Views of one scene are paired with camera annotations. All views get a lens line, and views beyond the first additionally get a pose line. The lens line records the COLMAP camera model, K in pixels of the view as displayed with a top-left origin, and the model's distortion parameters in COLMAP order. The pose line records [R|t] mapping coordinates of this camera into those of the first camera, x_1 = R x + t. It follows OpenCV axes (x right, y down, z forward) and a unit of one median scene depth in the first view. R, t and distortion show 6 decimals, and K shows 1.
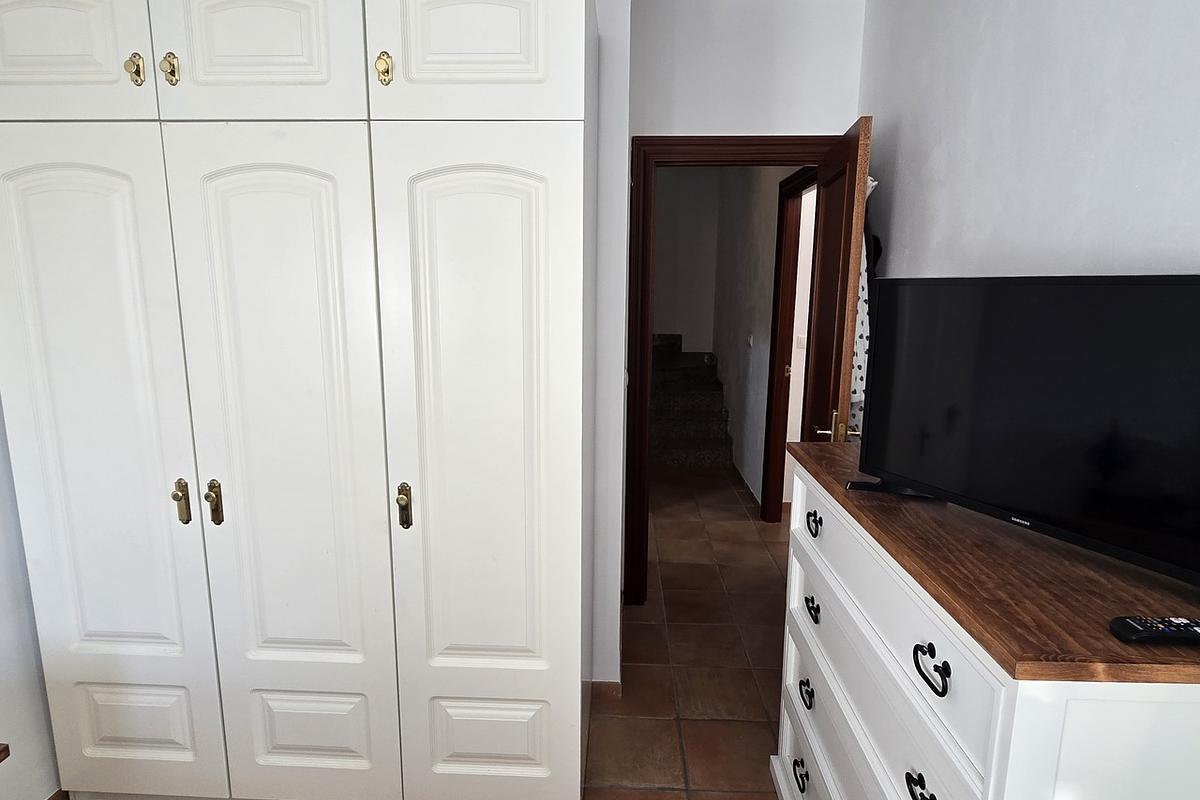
lens RADIAL K [[640.4, 0, 597.8], [0, 640.4, 398.0], [0, 0, 1]] dist [-0.001297, -0.003964]
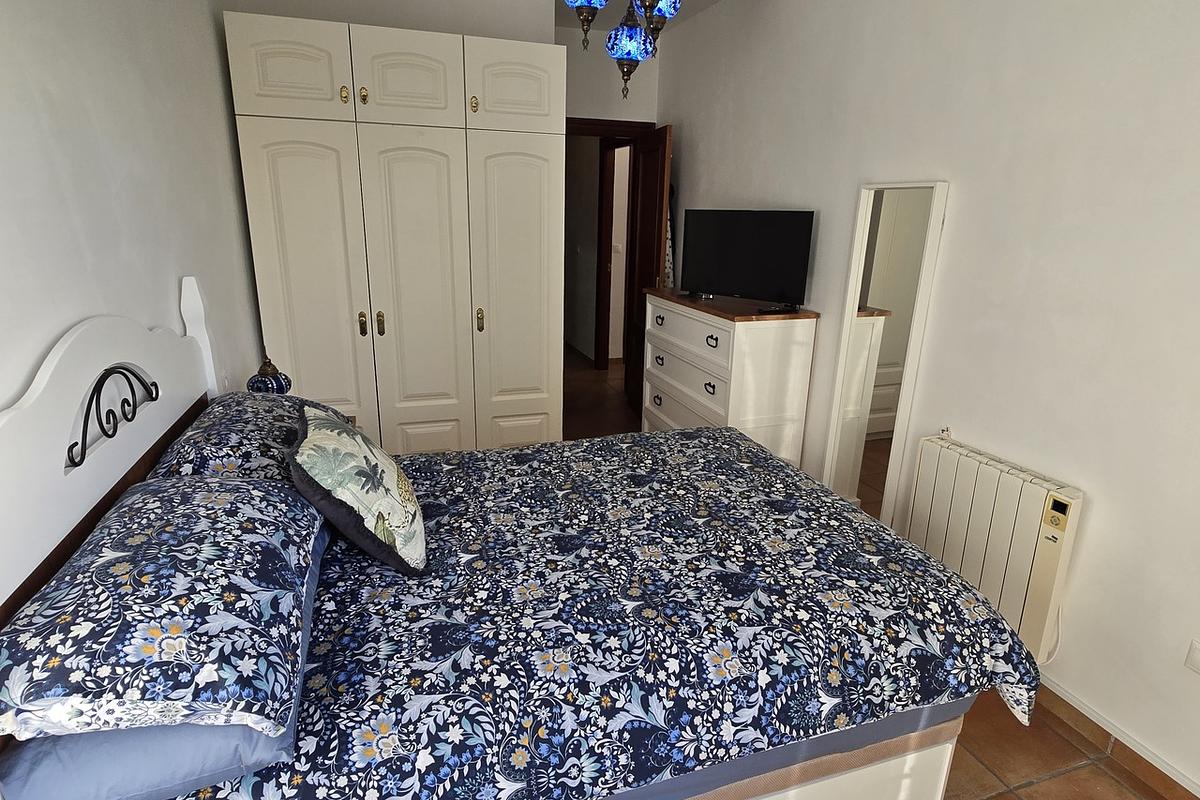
lens RADIAL K [[640.4, 0, 597.8], [0, 640.4, 398.0], [0, 0, 1]] dist [-0.001297, -0.003964]
pose [[0.935470, -0.087044, 0.342520, -0.705435], [0.044636, 0.990533, 0.129817, 0.173651], [-0.350577, -0.106152, 0.930499, -1.119886]]
